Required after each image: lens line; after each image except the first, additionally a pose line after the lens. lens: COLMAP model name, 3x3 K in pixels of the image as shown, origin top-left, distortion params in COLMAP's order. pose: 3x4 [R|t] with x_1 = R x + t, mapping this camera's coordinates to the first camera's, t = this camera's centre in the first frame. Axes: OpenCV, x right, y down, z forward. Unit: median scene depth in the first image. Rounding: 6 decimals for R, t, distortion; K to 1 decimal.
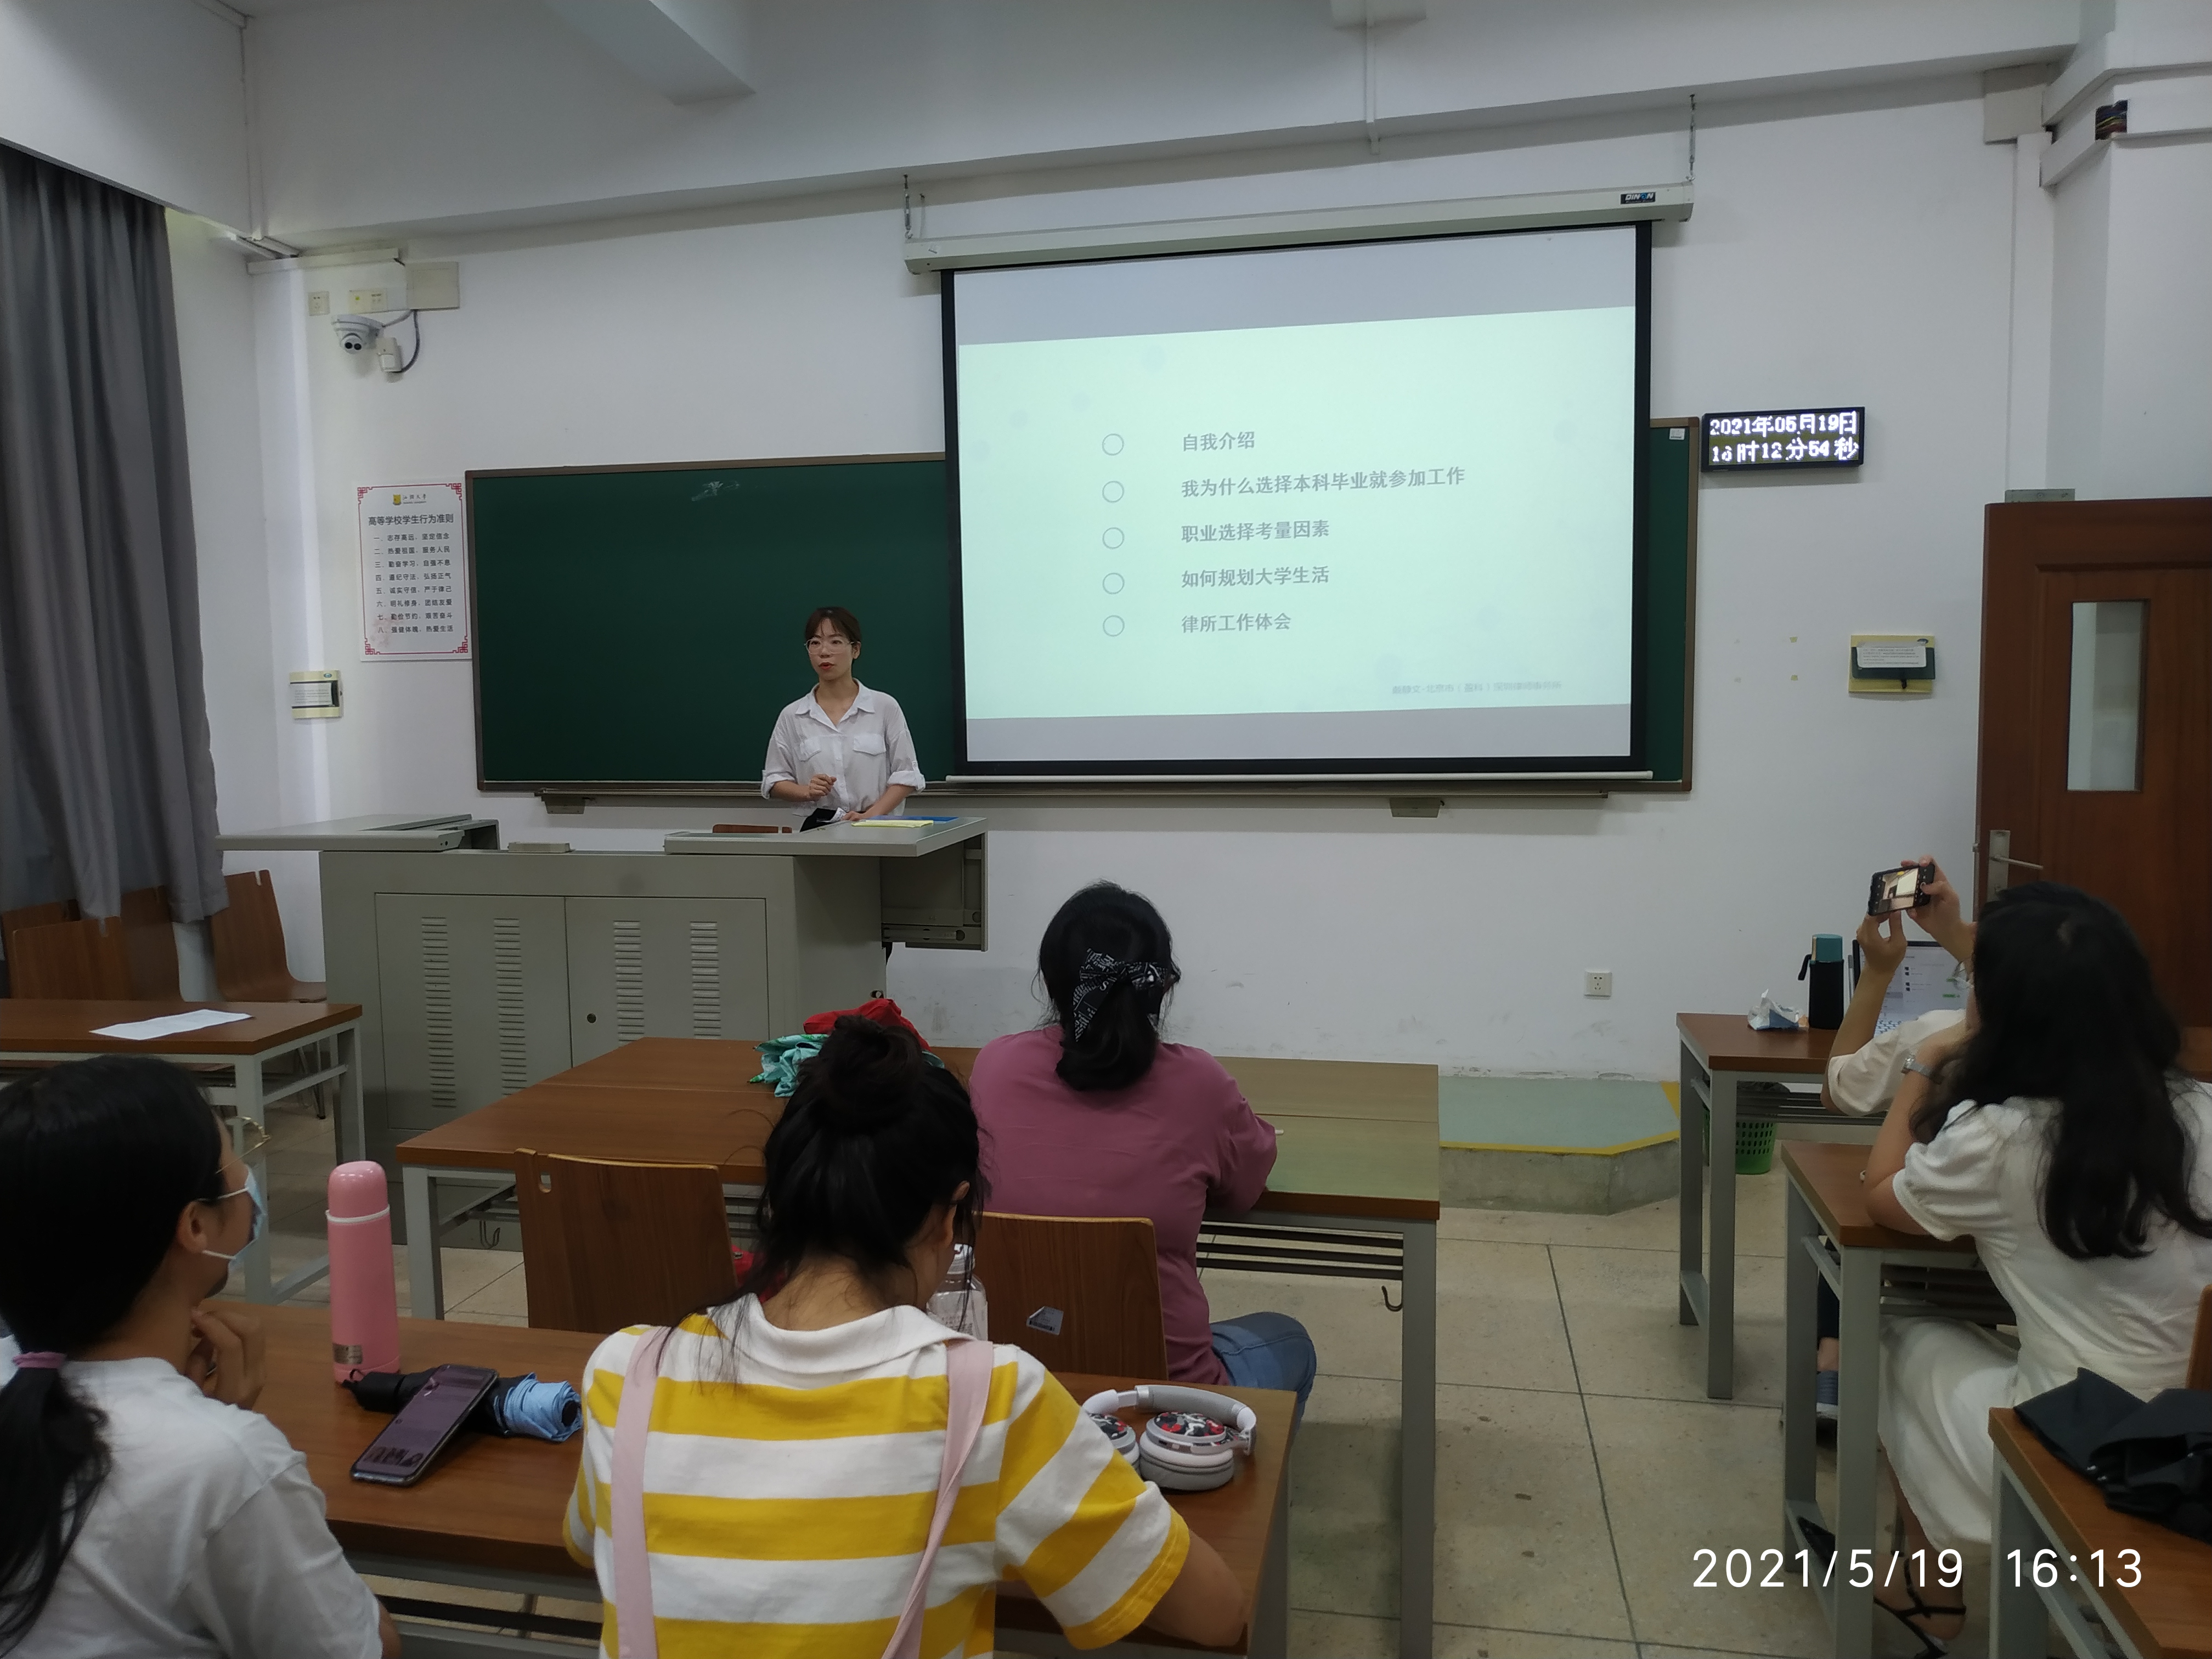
lens RADIAL K [[1630.3, 0, 1106.0], [0, 1630.3, 829.5], [0, 0, 1]] dist [0.072653, -0.106978]
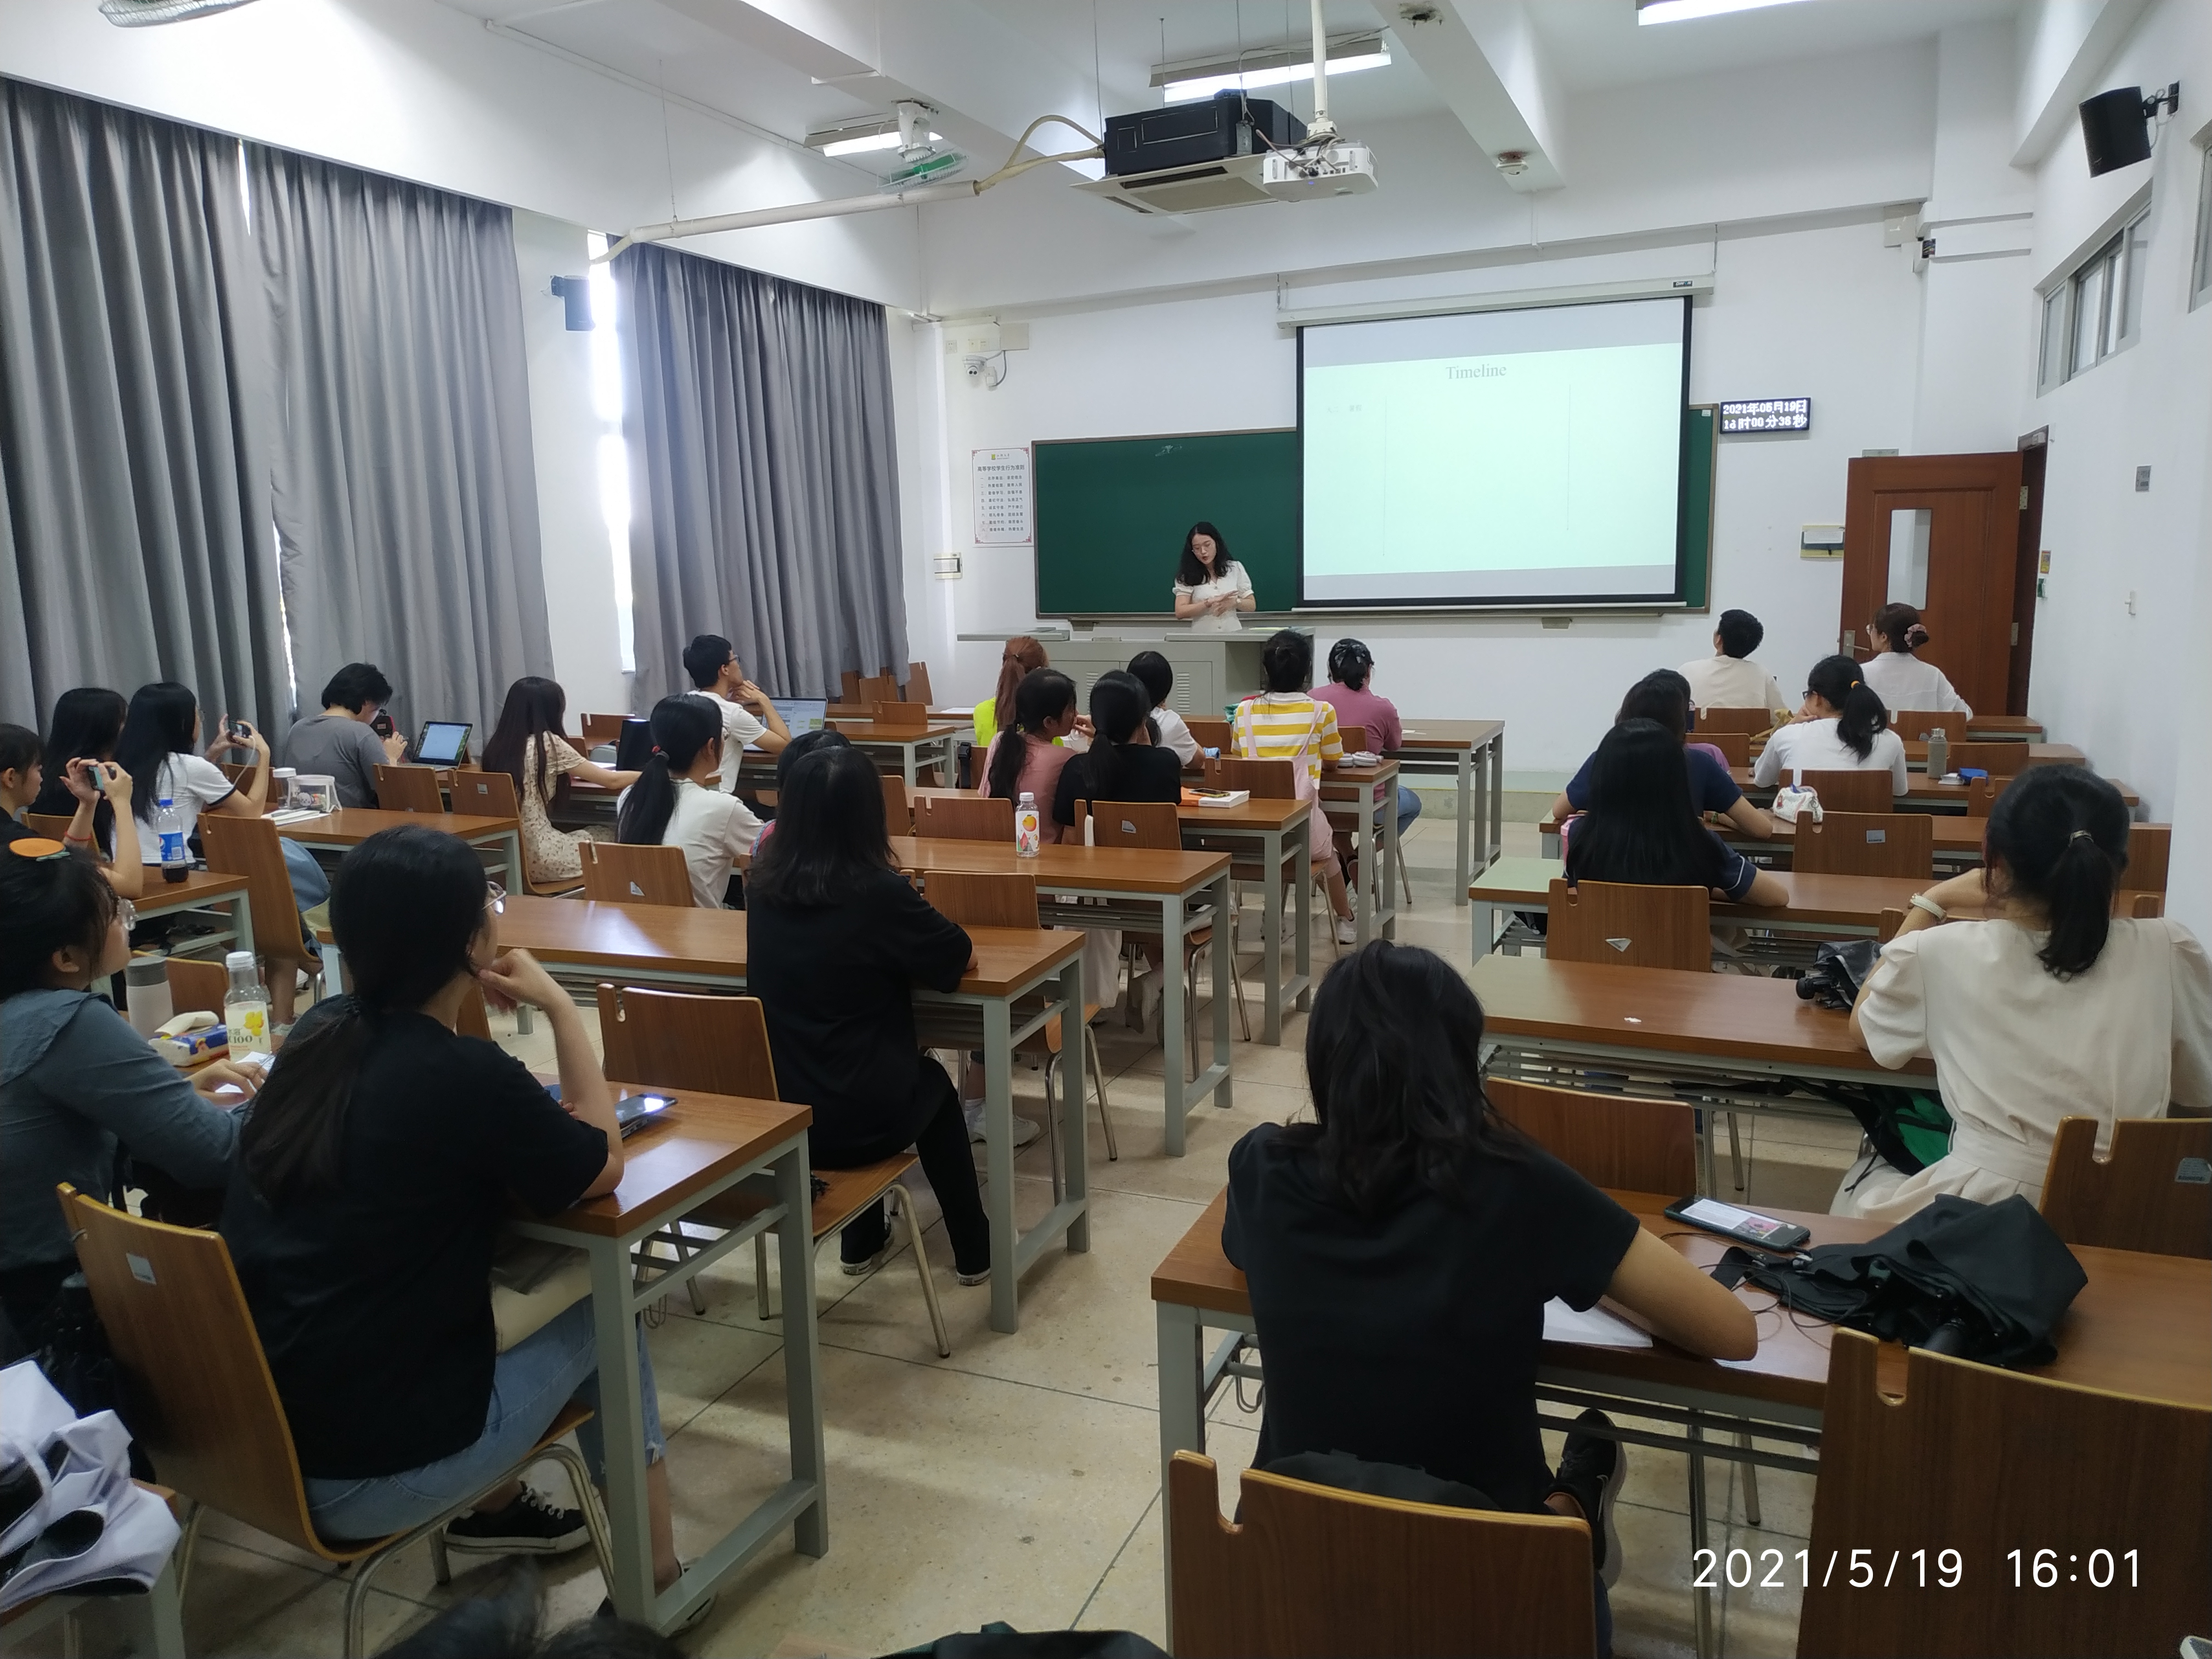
lens RADIAL K [[1630.3, 0, 1106.0], [0, 1630.3, 829.5], [0, 0, 1]] dist [0.072653, -0.106978]
pose [[0.980190, 0.023773, -0.196629, 0.065164], [-0.006370, 0.996041, 0.088671, 0.055787], [0.197958, -0.085662, 0.976460, -0.890325]]
